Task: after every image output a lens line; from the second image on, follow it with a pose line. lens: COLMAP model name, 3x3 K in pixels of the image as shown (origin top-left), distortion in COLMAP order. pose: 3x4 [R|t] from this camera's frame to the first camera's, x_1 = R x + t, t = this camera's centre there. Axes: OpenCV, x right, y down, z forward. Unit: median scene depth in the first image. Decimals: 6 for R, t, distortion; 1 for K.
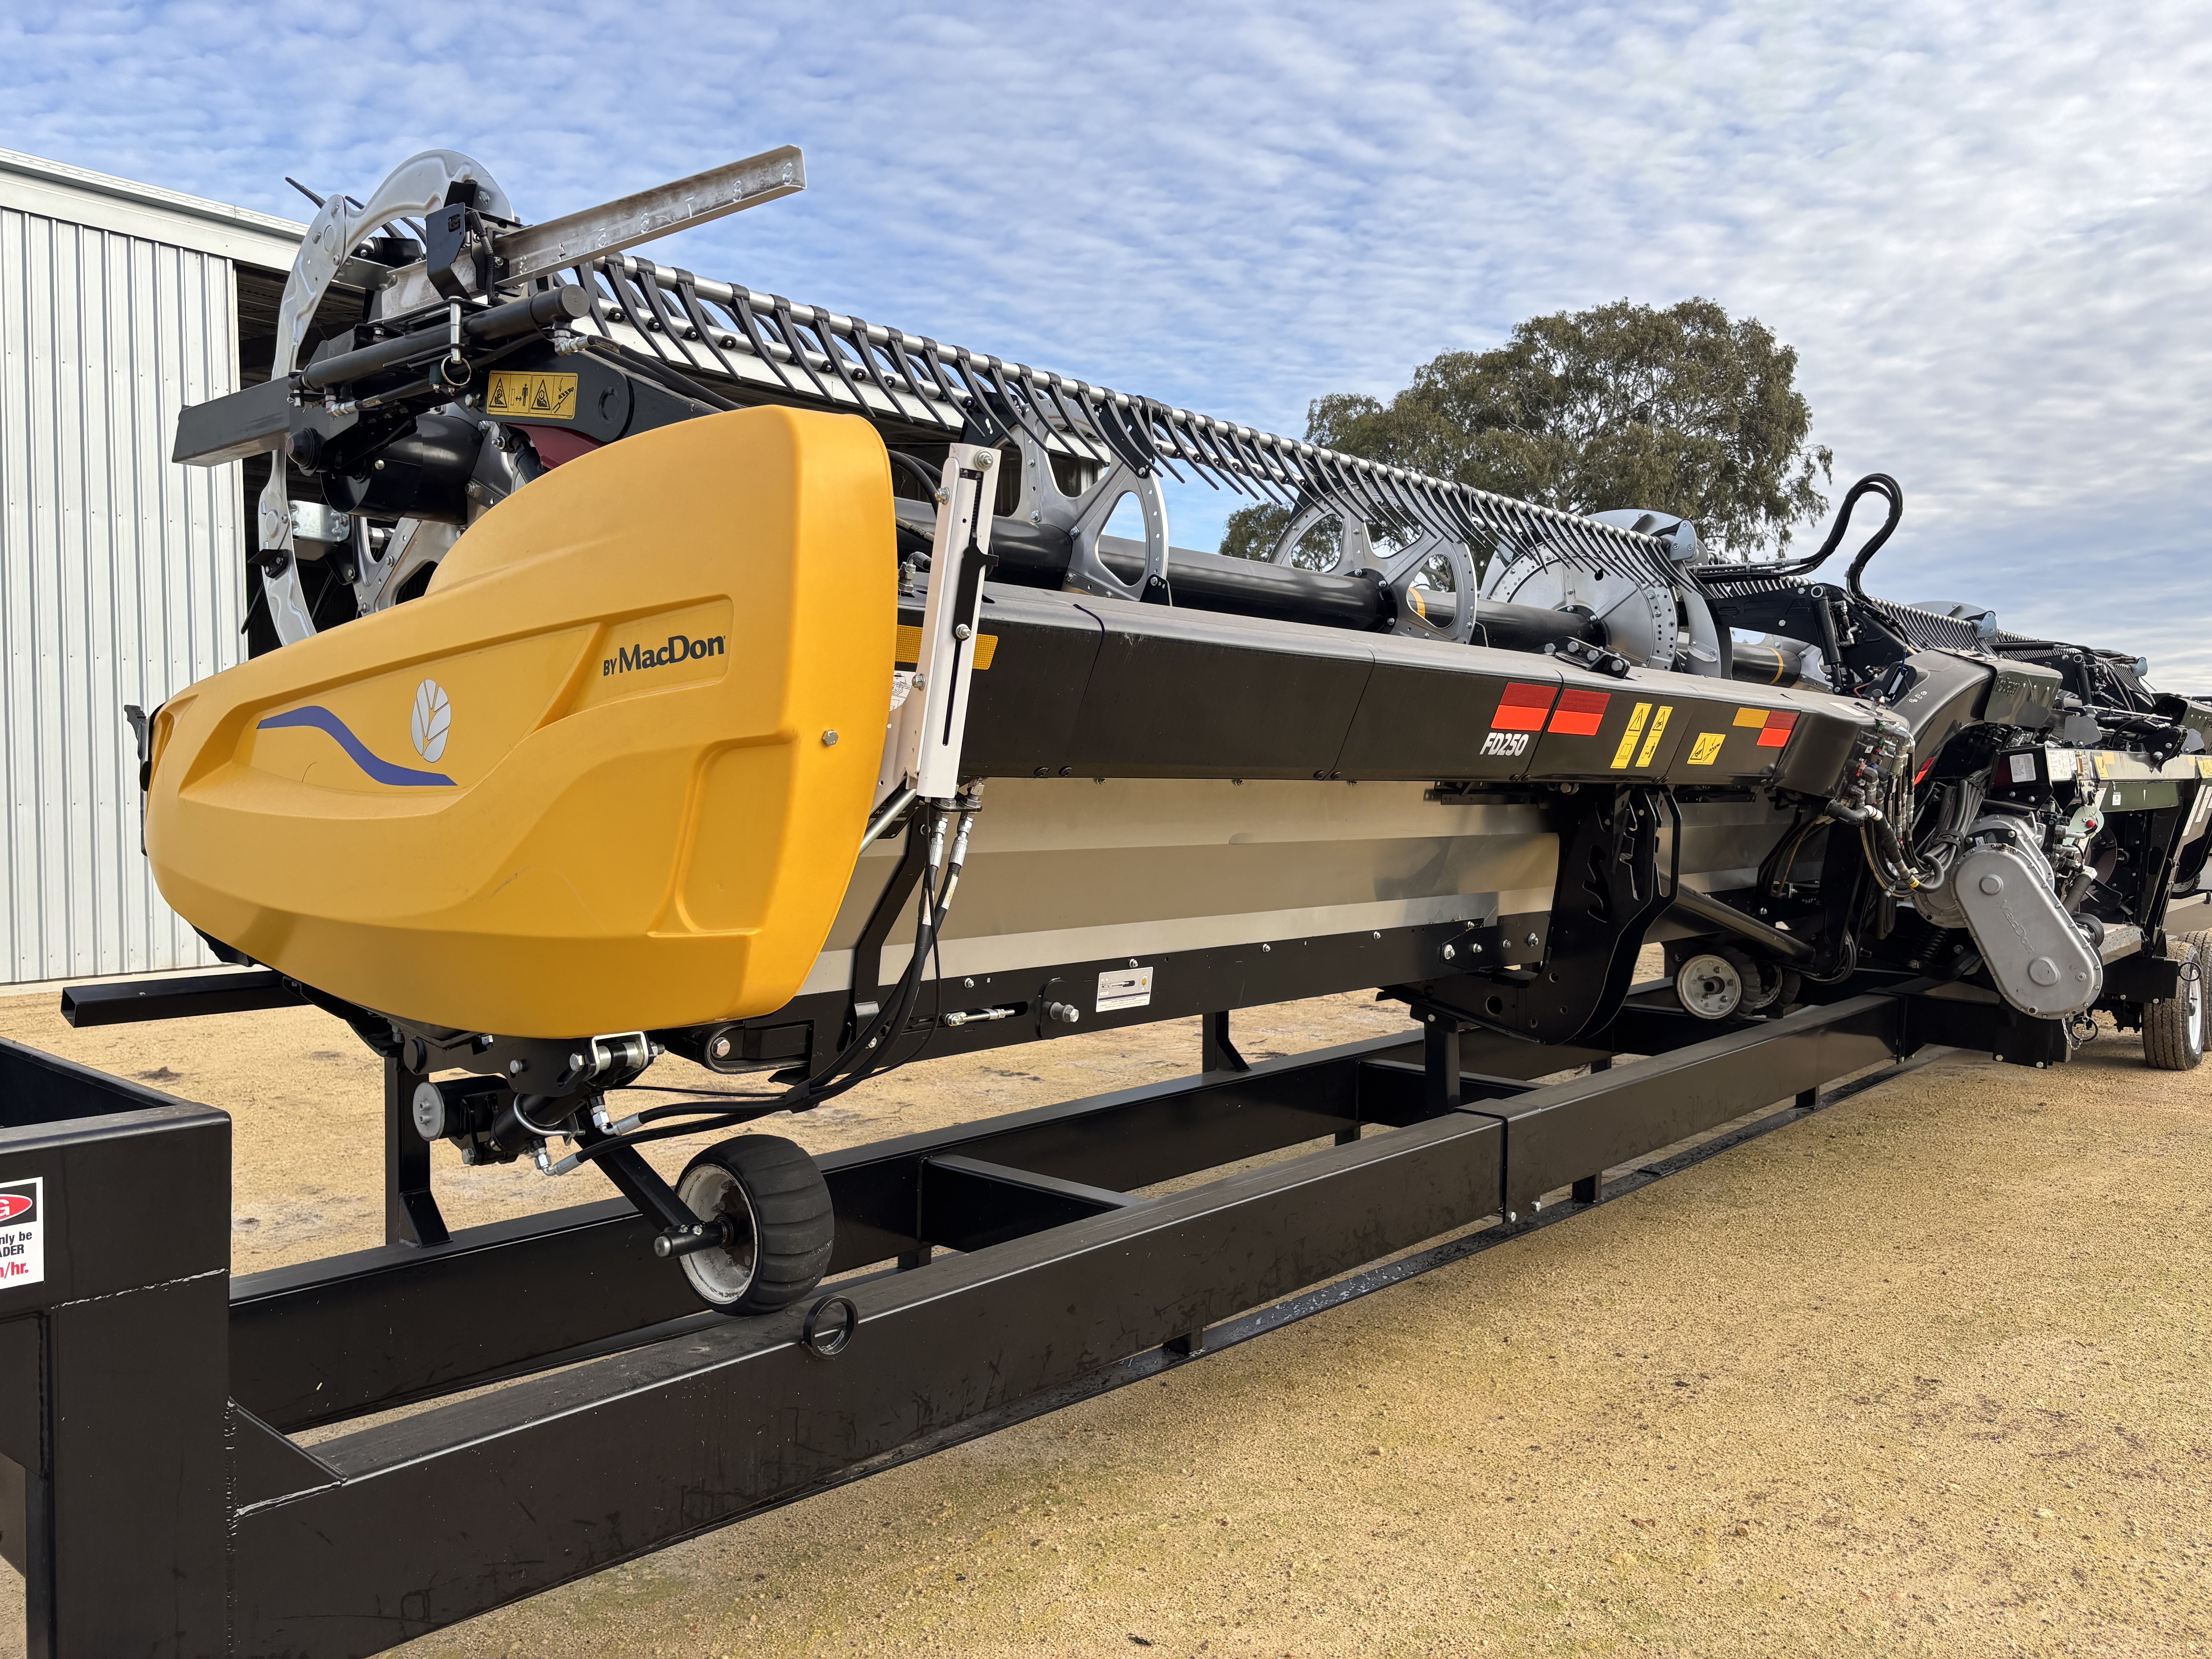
lens RADIAL K [[1689.0, 0, 1054.6], [0, 1689.0, 788.7], [0, 0, 1]] dist [-0.016750, -0.002169]
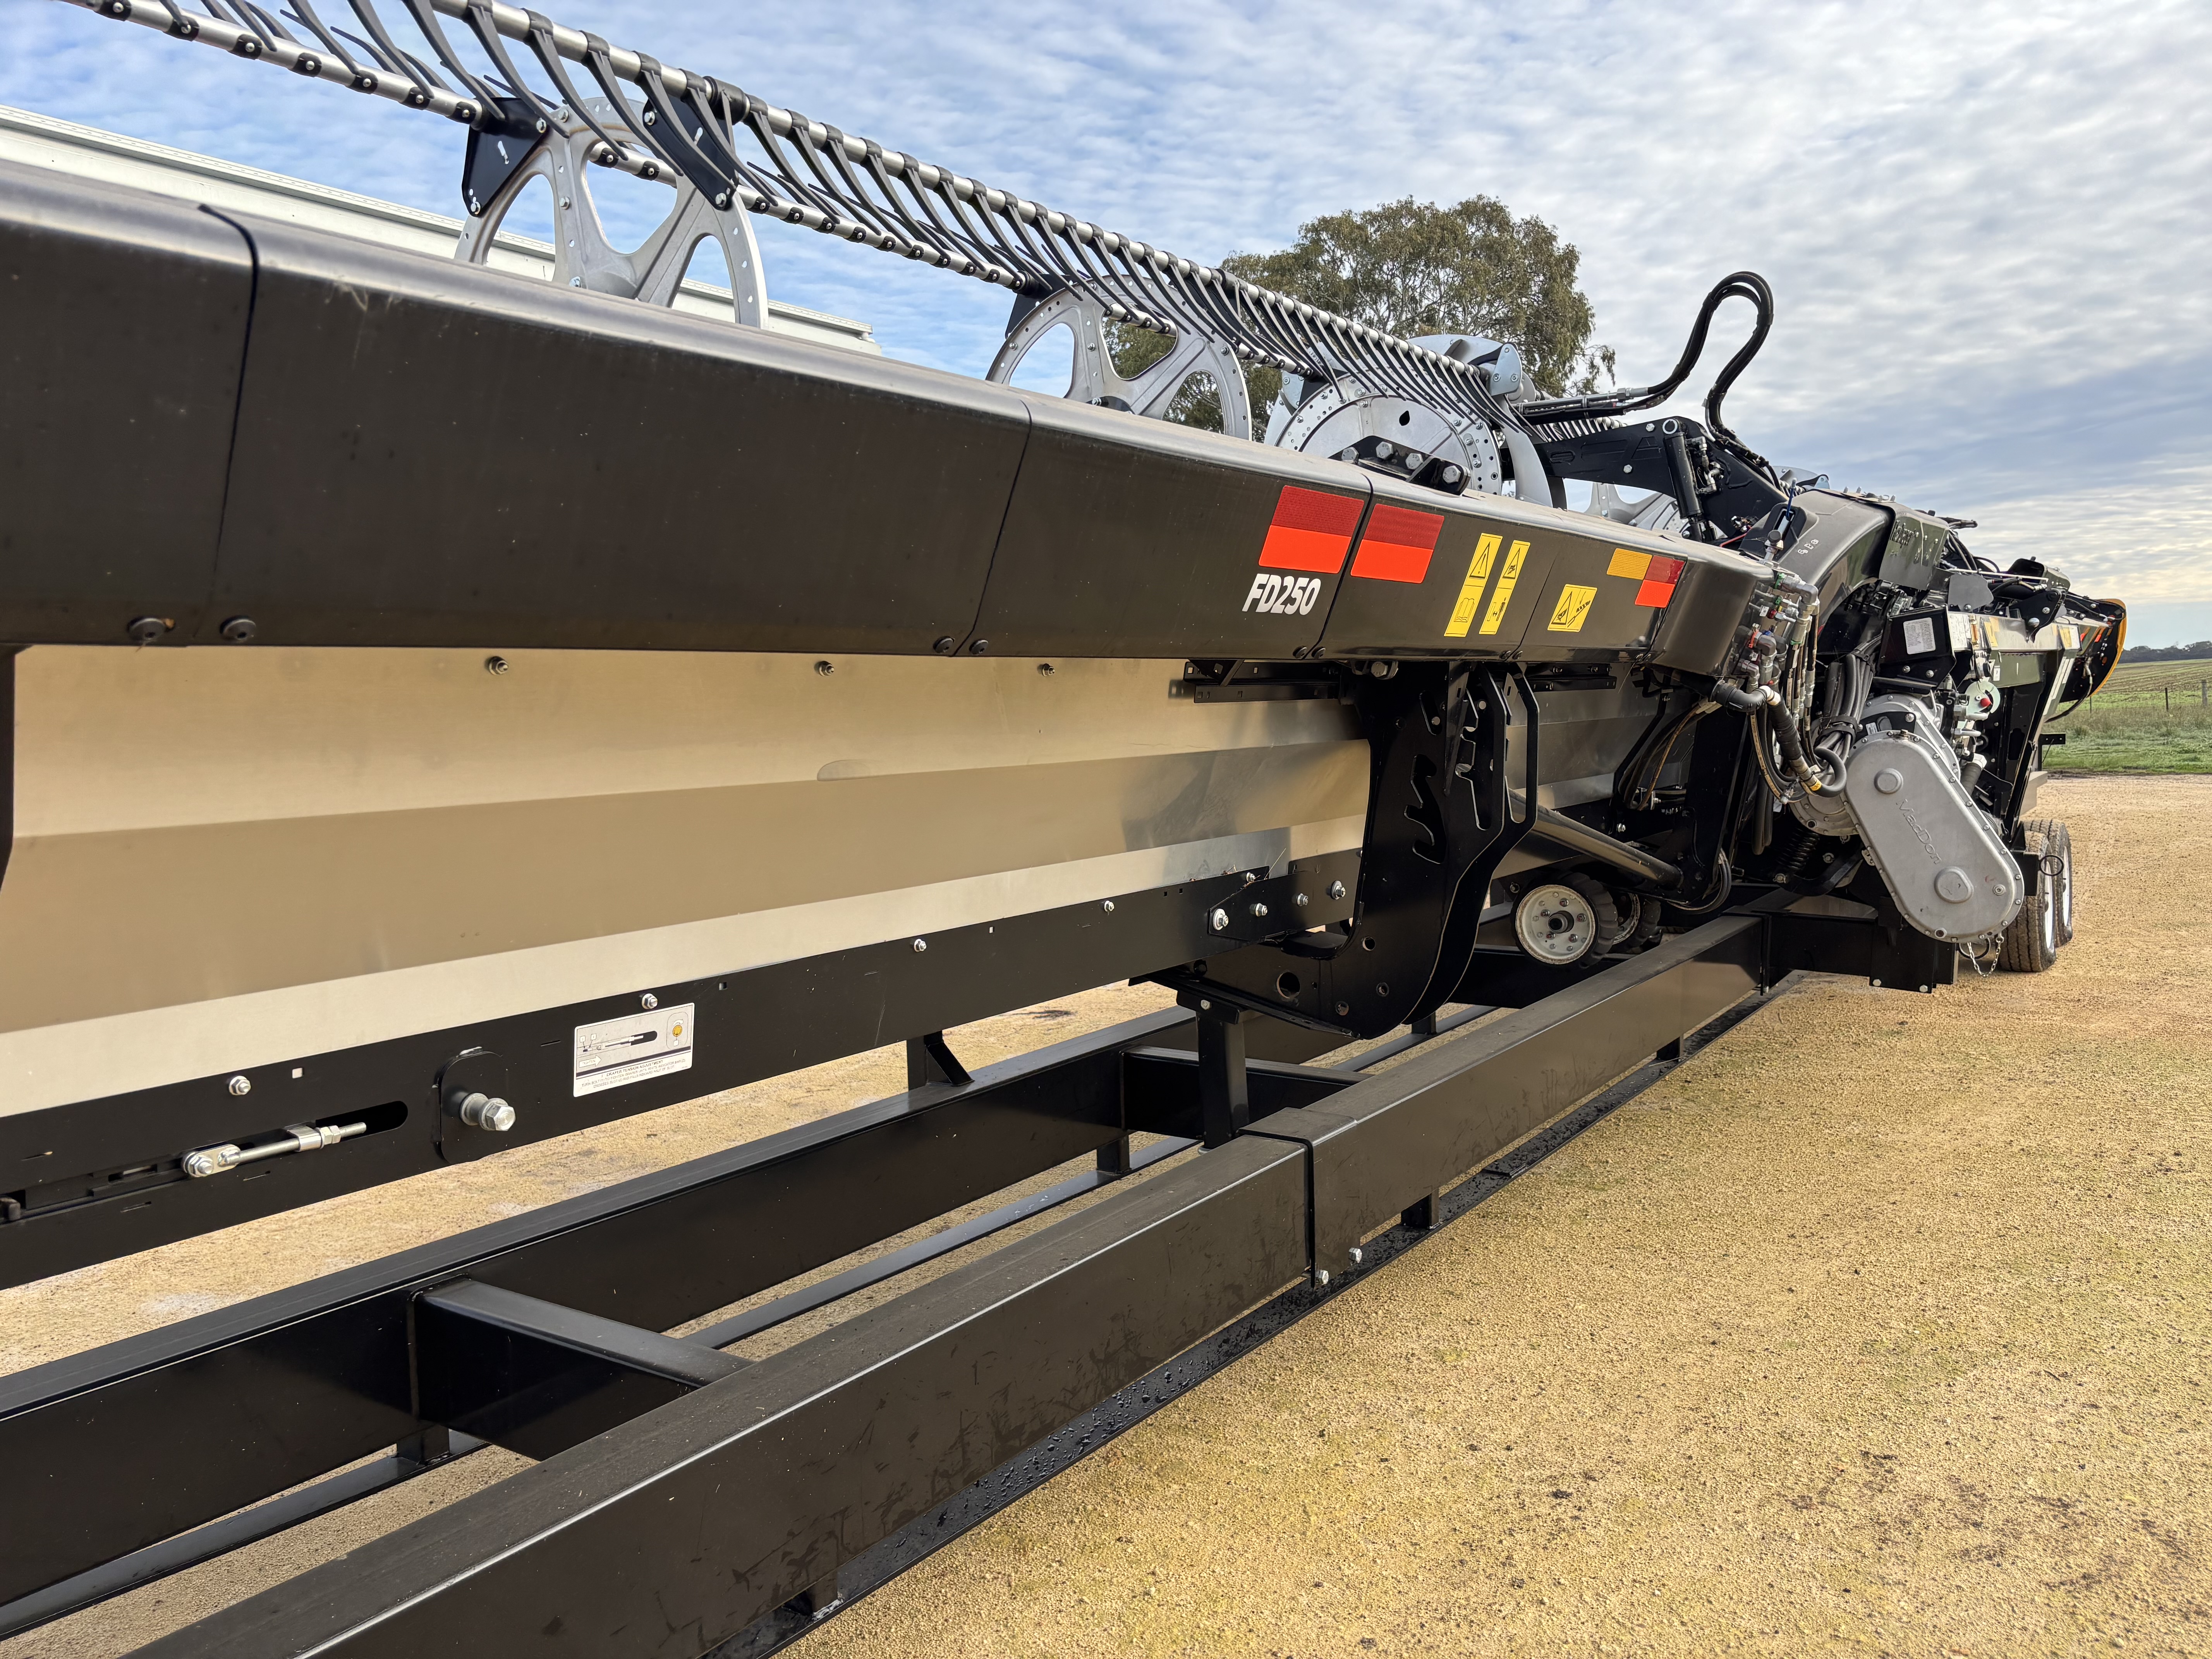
lens RADIAL K [[1690.5, 0, 1106.0], [0, 1690.5, 829.5], [0, 0, 1]] dist [-0.002270, -0.000471]
pose [[0.989183, -0.051243, 0.137446, 0.067755], [0.042015, 0.996716, 0.069225, 0.007746], [-0.140542, -0.062701, 0.988087, 0.234936]]
